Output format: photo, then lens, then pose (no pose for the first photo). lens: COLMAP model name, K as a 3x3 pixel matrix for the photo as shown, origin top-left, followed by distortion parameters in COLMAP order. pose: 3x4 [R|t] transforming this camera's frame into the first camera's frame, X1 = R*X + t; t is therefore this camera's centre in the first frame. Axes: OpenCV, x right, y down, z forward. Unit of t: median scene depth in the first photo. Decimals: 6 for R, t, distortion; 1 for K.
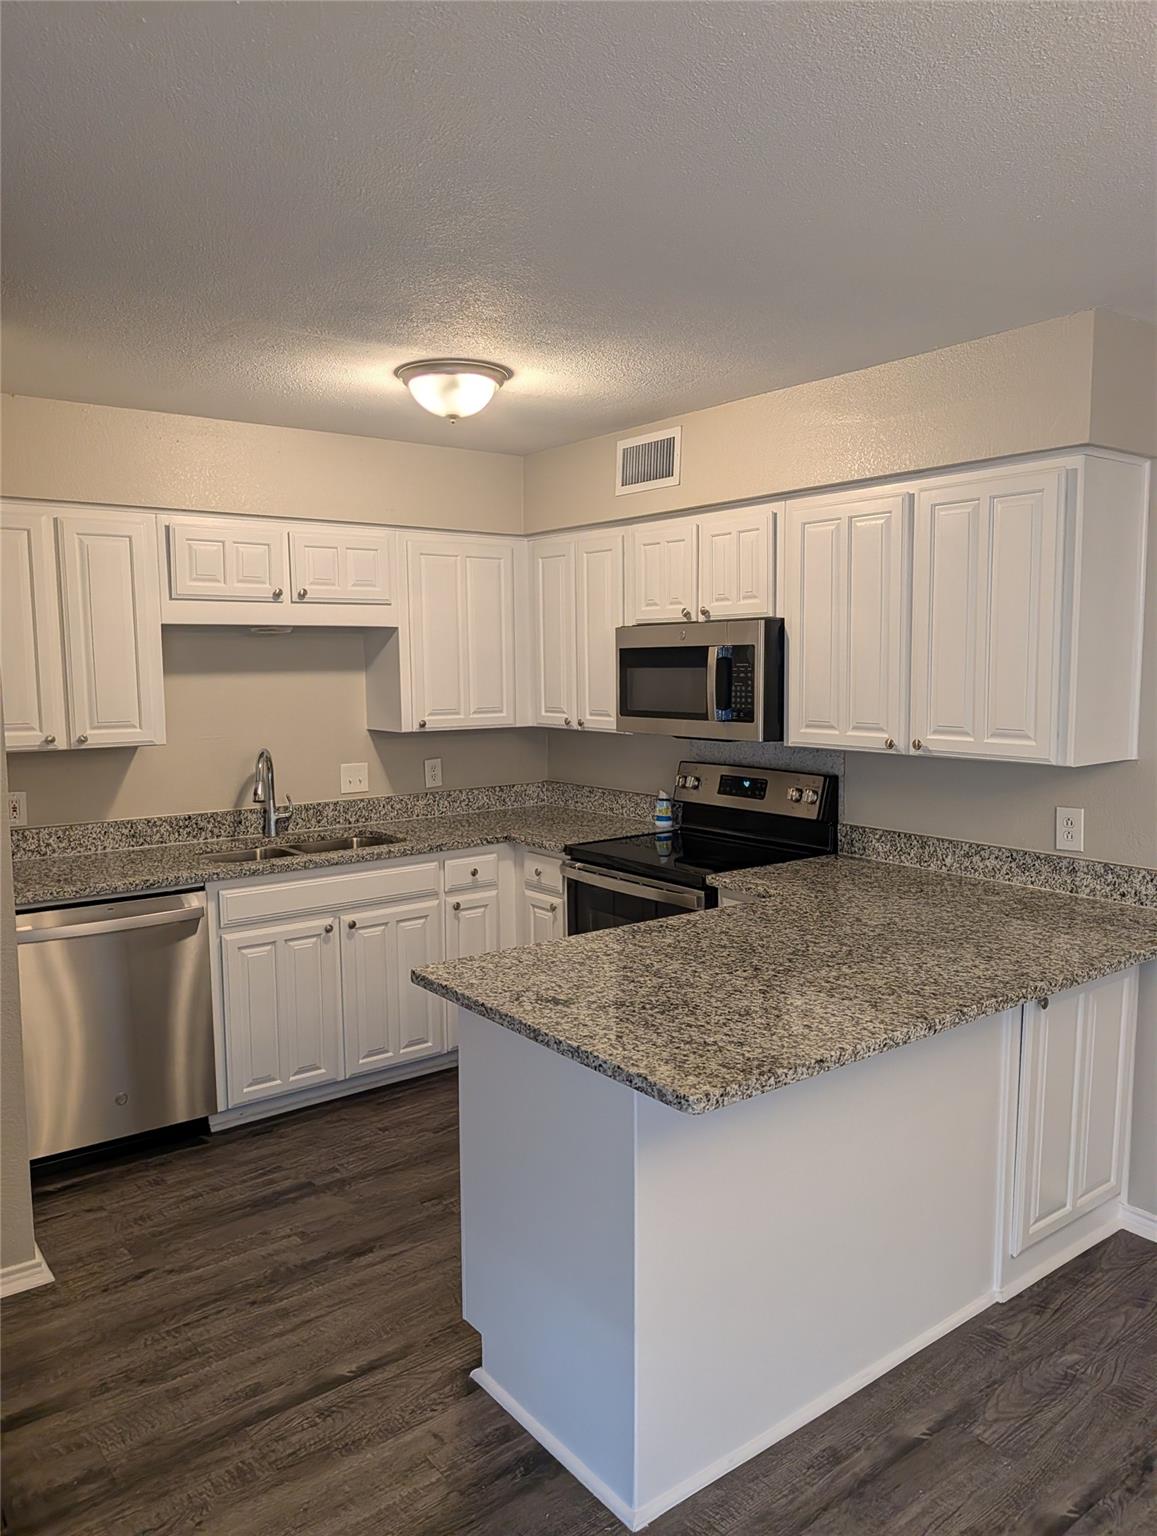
lens RADIAL K [[1095.3, 0, 578.5], [0, 1095.3, 768.0], [0, 0, 1]] dist [0.175771, -0.000826]
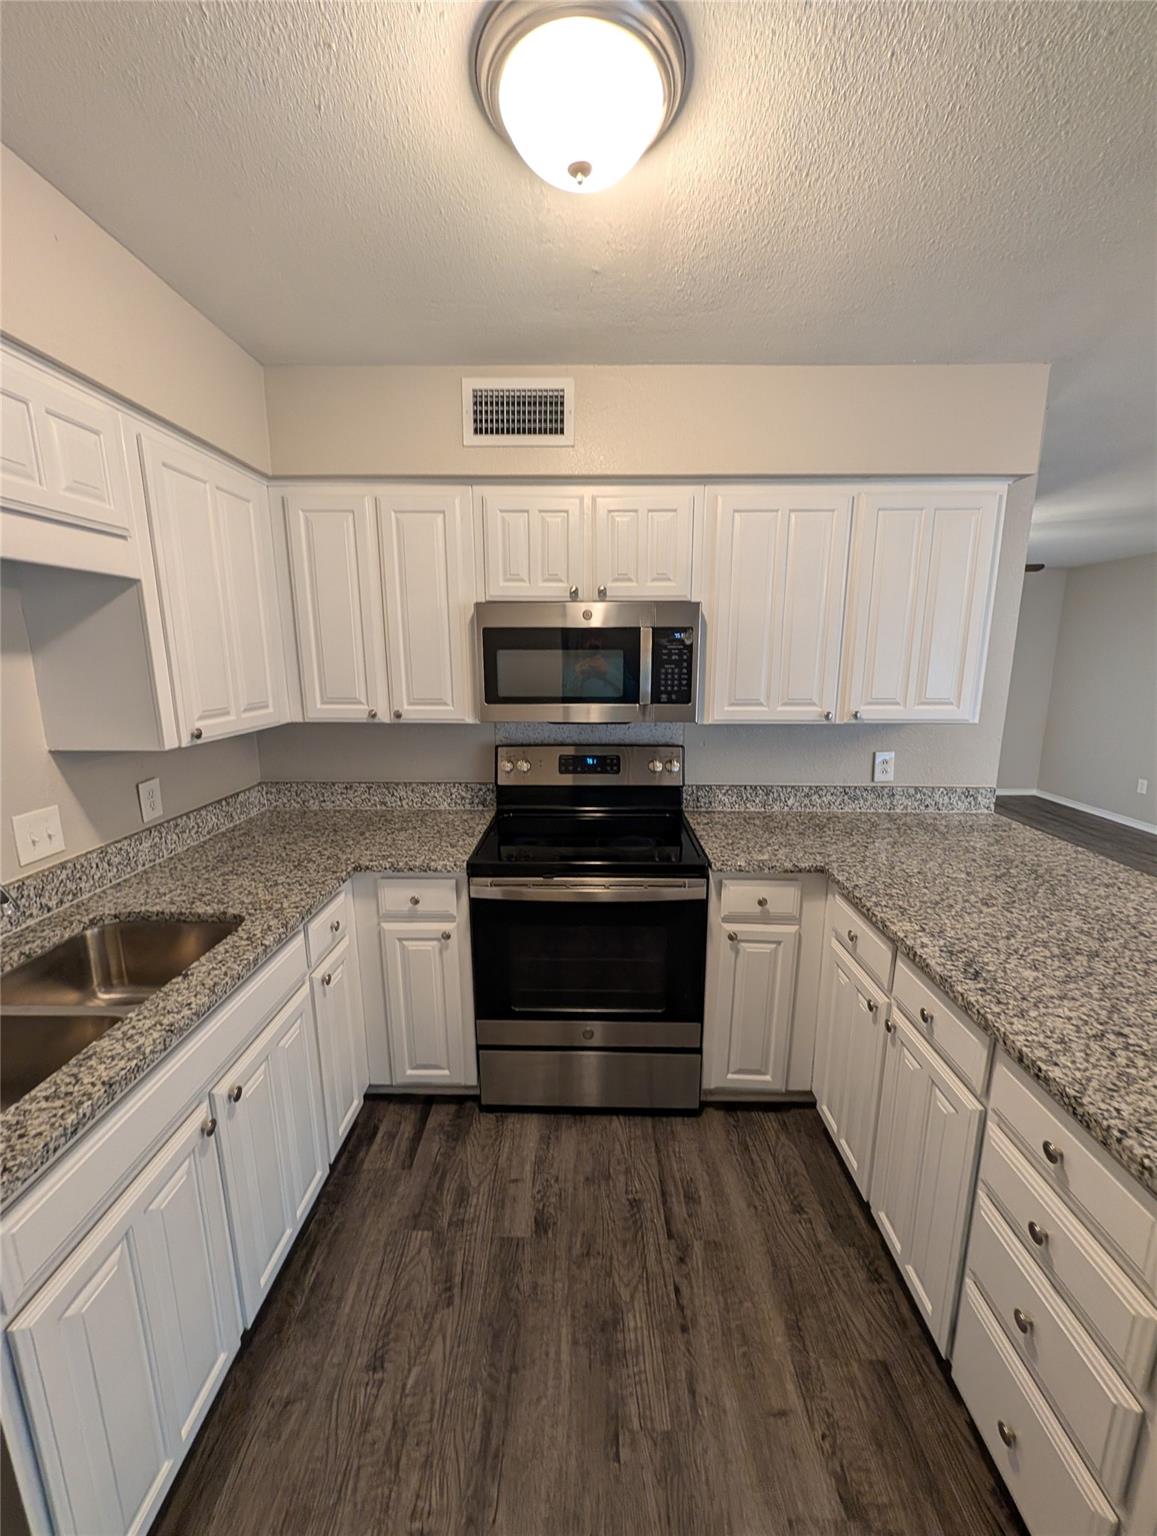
lens RADIAL K [[588.4, 0, 578.5], [0, 588.4, 768.0], [0, 0, 1]] dist [0.001686, 0.000213]
pose [[0.619892, -0.142085, 0.771716, -0.304573], [0.071969, 0.989619, 0.124395, -0.052097], [-0.781380, -0.021571, 0.623683, 0.665932]]
